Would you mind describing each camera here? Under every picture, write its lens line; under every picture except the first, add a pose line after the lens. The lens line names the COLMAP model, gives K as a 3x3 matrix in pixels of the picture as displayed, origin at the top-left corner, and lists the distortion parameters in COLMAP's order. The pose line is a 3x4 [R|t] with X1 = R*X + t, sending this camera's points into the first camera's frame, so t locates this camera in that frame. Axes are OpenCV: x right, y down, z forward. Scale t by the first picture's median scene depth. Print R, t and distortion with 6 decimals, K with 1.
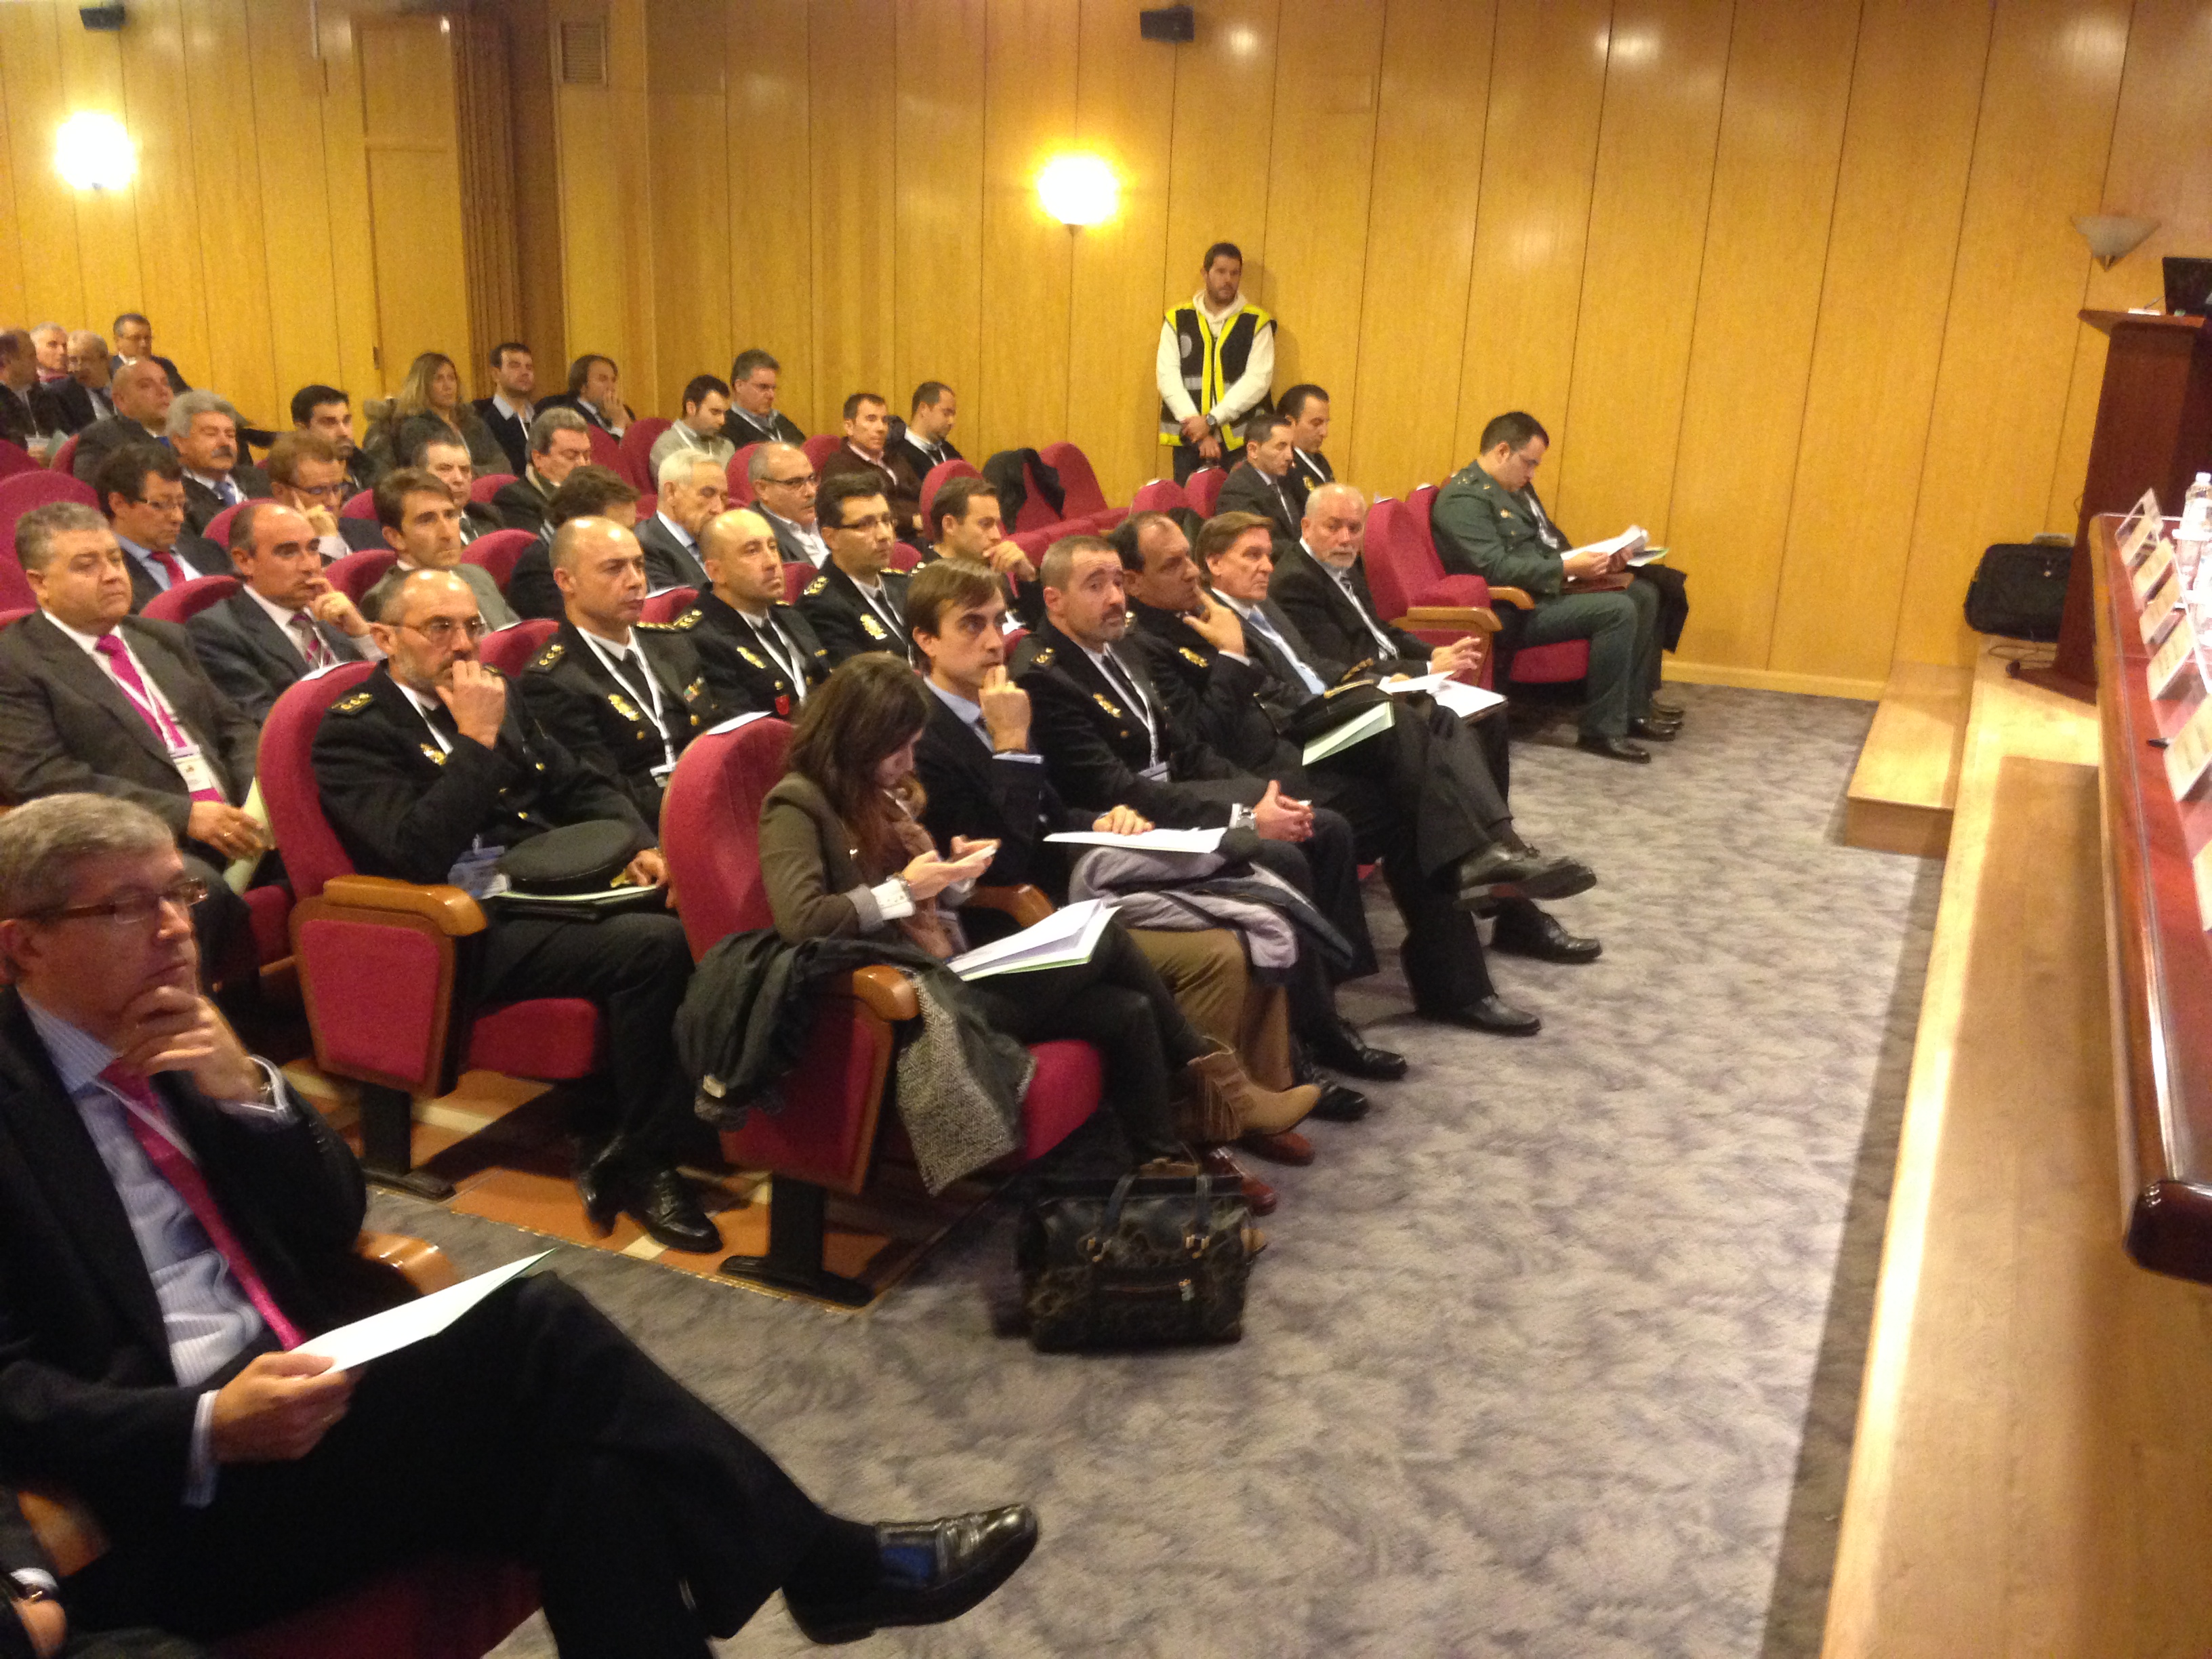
lens RADIAL K [[2003.4, 0, 1105.7], [0, 2003.4, 847.1], [0, 0, 1]] dist [0.077827, 0.000000]
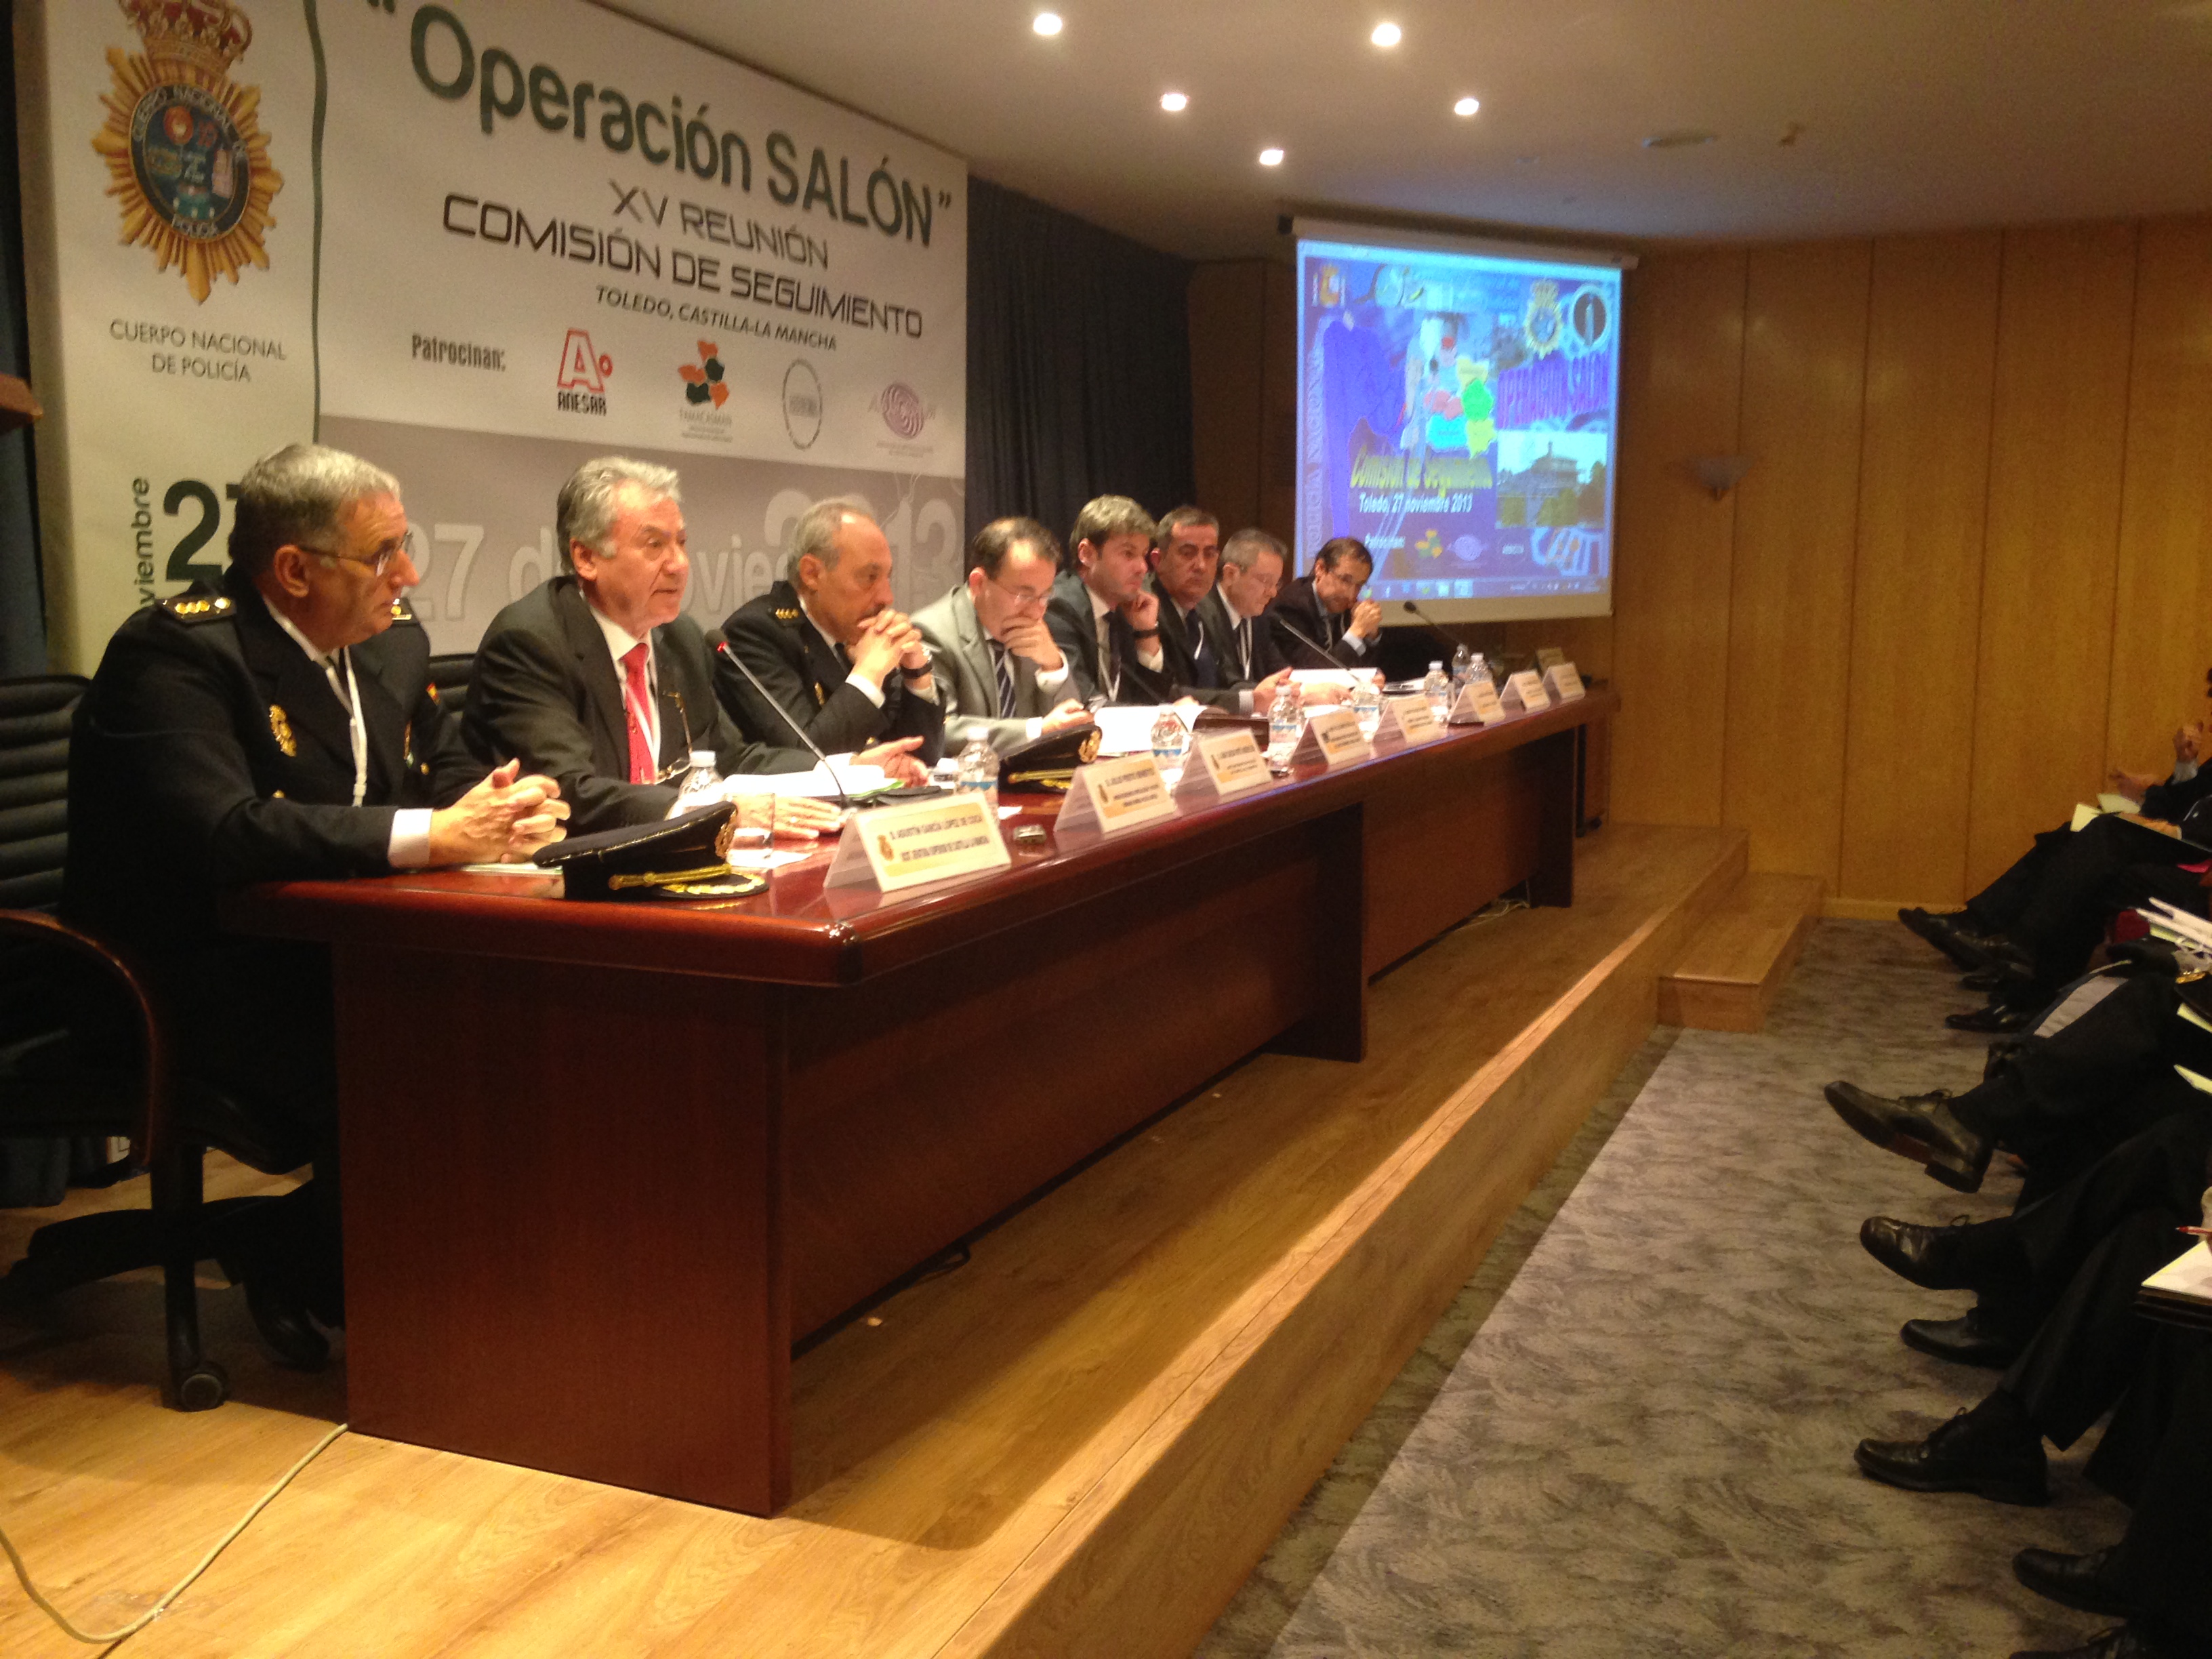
lens RADIAL K [[2003.4, 0, 1097.9], [0, 2003.4, 859.2], [0, 0, 1]] dist [0.077827, 0.000000]
pose [[-0.999162, -0.040671, -0.004623, 0.639189], [-0.038834, 0.906156, 0.421156, -0.493739], [-0.012940, 0.420983, -0.906976, 1.955123]]
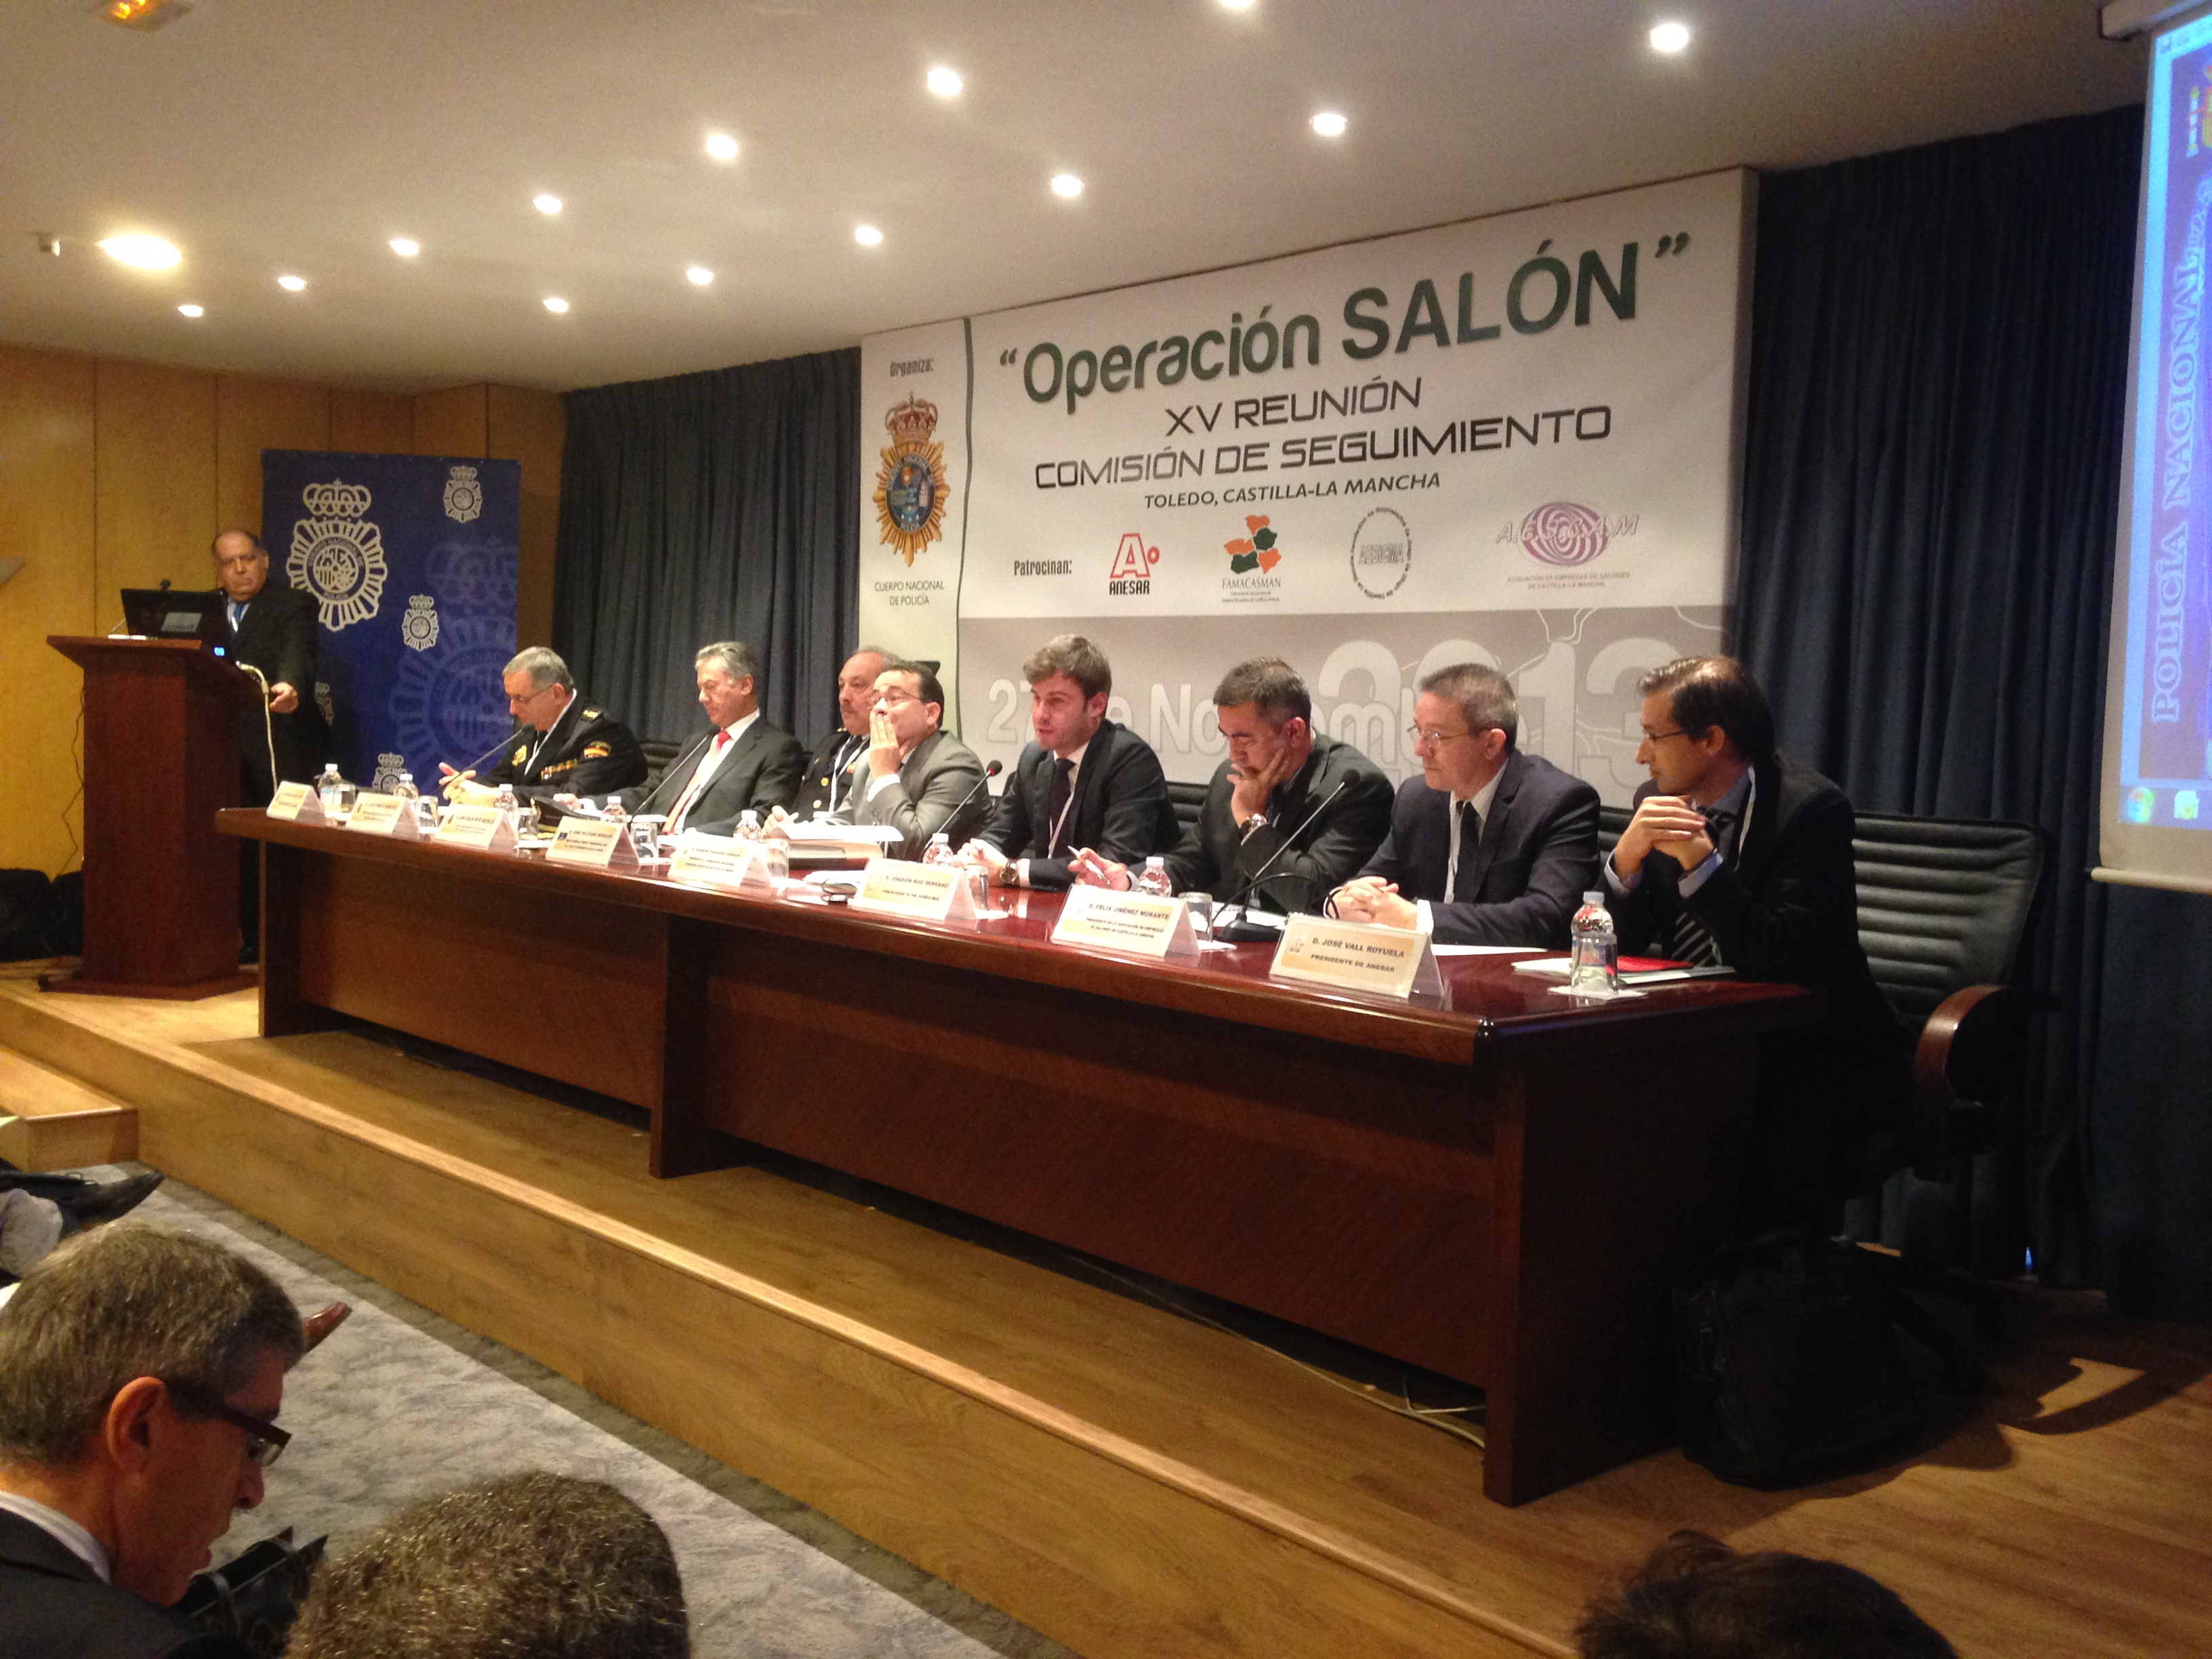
lens RADIAL K [[2003.4, 0, 1102.7], [0, 2003.4, 855.6], [0, 0, 1]] dist [0.077827, 0.000000]
pose [[0.392508, -0.098359, 0.914474, -0.482100], [0.249905, 0.968265, -0.003118, -0.024722], [-0.885147, 0.229755, 0.404632, 0.206356]]
